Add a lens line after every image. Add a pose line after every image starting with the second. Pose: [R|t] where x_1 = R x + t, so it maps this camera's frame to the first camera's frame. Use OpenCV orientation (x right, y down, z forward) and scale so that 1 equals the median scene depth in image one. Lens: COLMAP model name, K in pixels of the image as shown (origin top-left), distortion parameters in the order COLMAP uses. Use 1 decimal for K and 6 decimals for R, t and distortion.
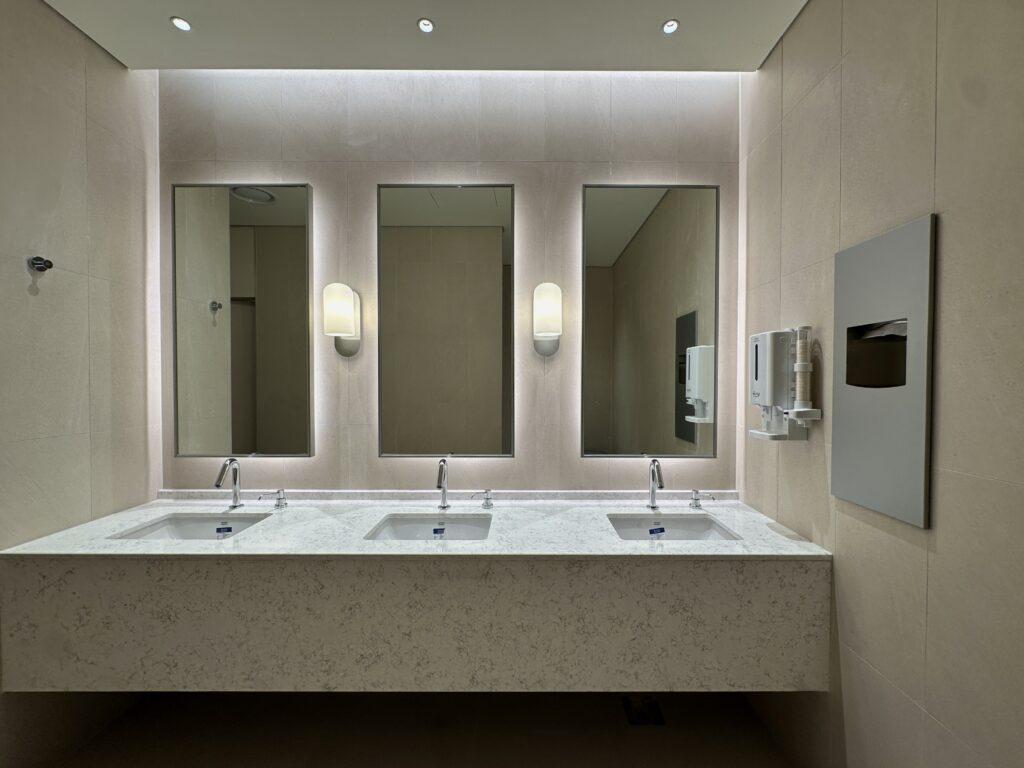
lens RADIAL K [[417.6, 0, 513.5], [0, 417.6, 387.1], [0, 0, 1]] dist [-0.003953, 0.001296]
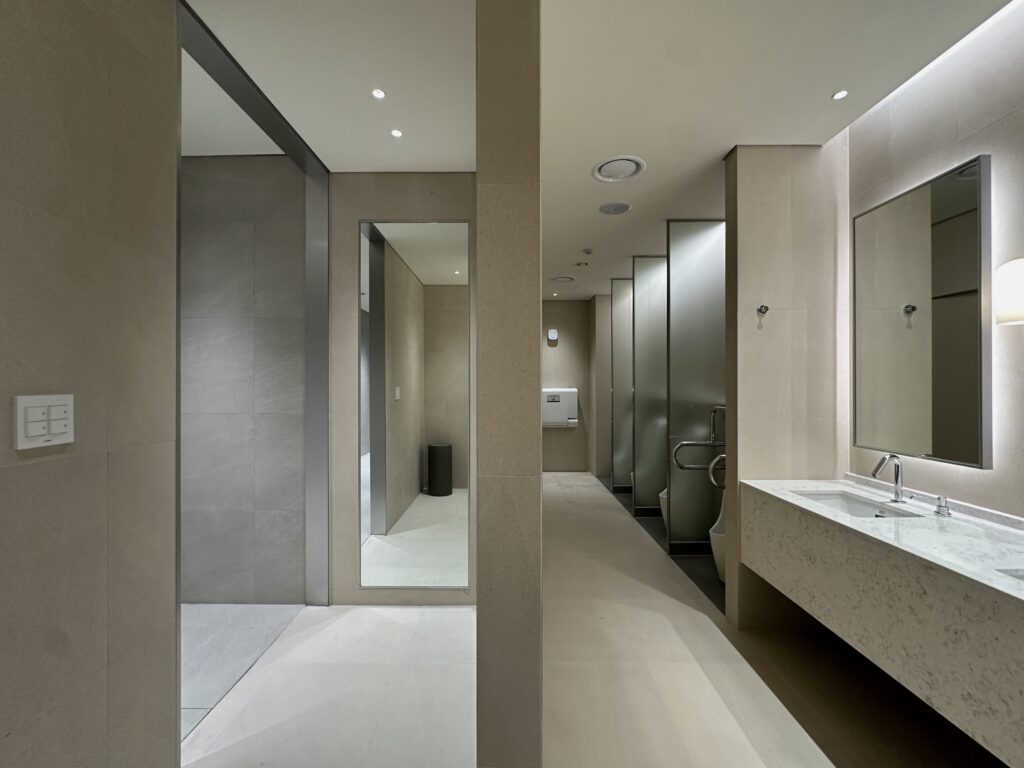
lens RADIAL K [[417.6, 0, 510.4], [0, 417.6, 384.5], [0, 0, 1]] dist [-0.003953, 0.001296]
pose [[0.000752, -0.000490, -1.000000, 0.463404], [-0.014595, 0.999893, -0.000501, 0.009012], [0.999893, 0.014595, 0.000745, 0.026223]]
